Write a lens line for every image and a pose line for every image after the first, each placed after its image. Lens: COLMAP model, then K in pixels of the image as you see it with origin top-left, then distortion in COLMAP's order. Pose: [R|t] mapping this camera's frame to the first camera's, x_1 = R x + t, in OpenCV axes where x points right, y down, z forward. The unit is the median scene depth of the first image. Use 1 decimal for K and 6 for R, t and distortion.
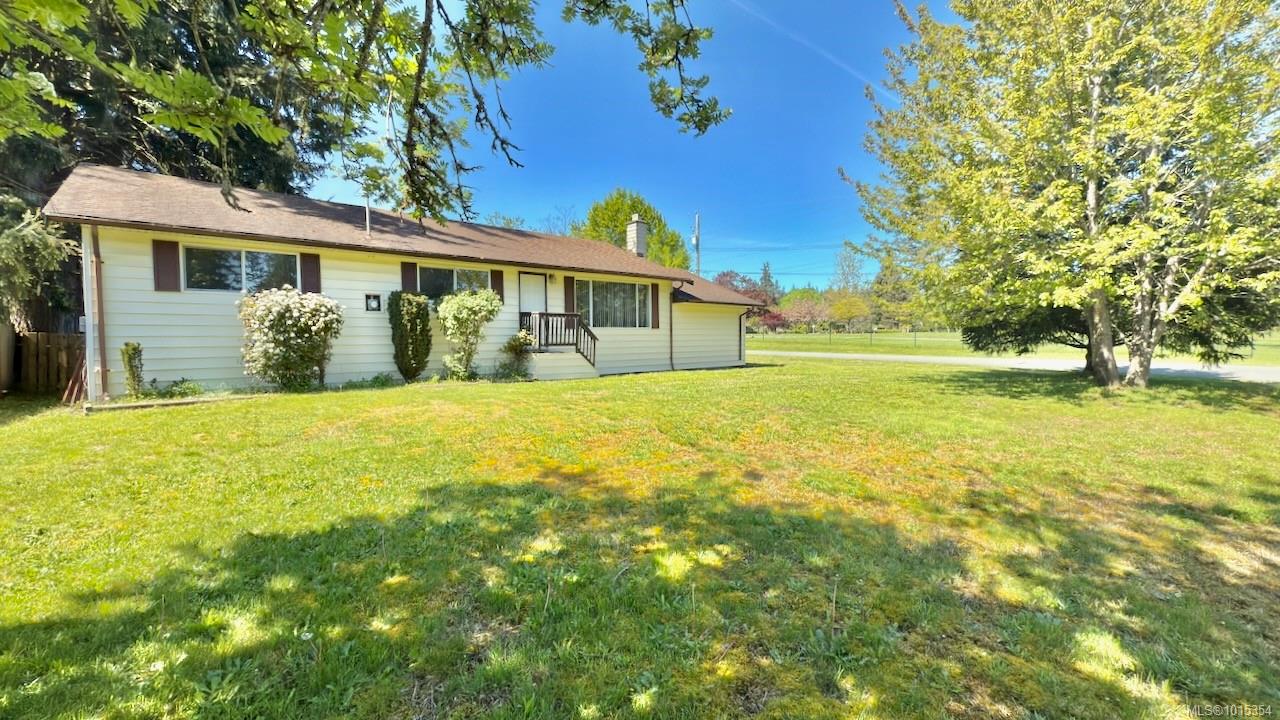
lens RADIAL K [[510.5, 0, 629.3], [0, 510.5, 354.3], [0, 0, 1]] dist [-0.000280, -0.000604]
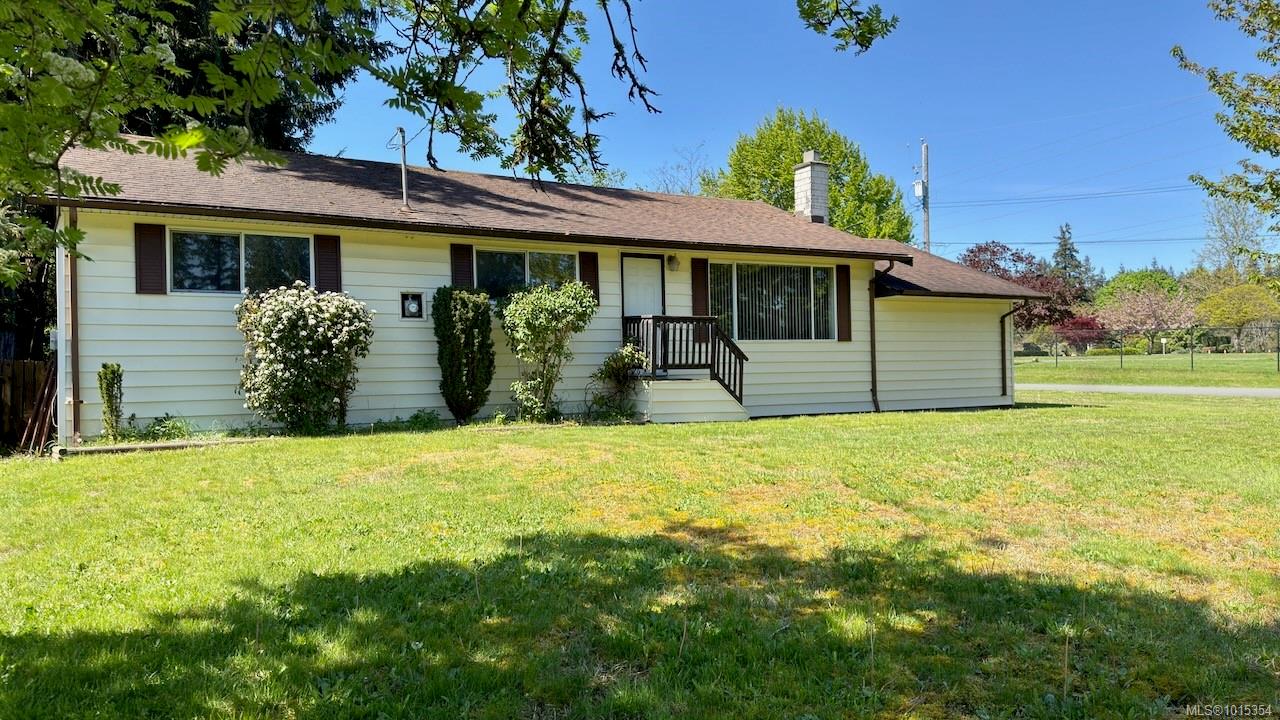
lens RADIAL K [[891.0, 0, 635.9], [0, 891.0, 367.4], [0, 0, 1]] dist [0.076588, -0.087743]
pose [[0.982355, -0.014915, -0.186431, 0.011768], [0.007950, 0.999244, -0.038053, 0.038133], [0.186858, 0.035899, 0.981731, -0.138232]]
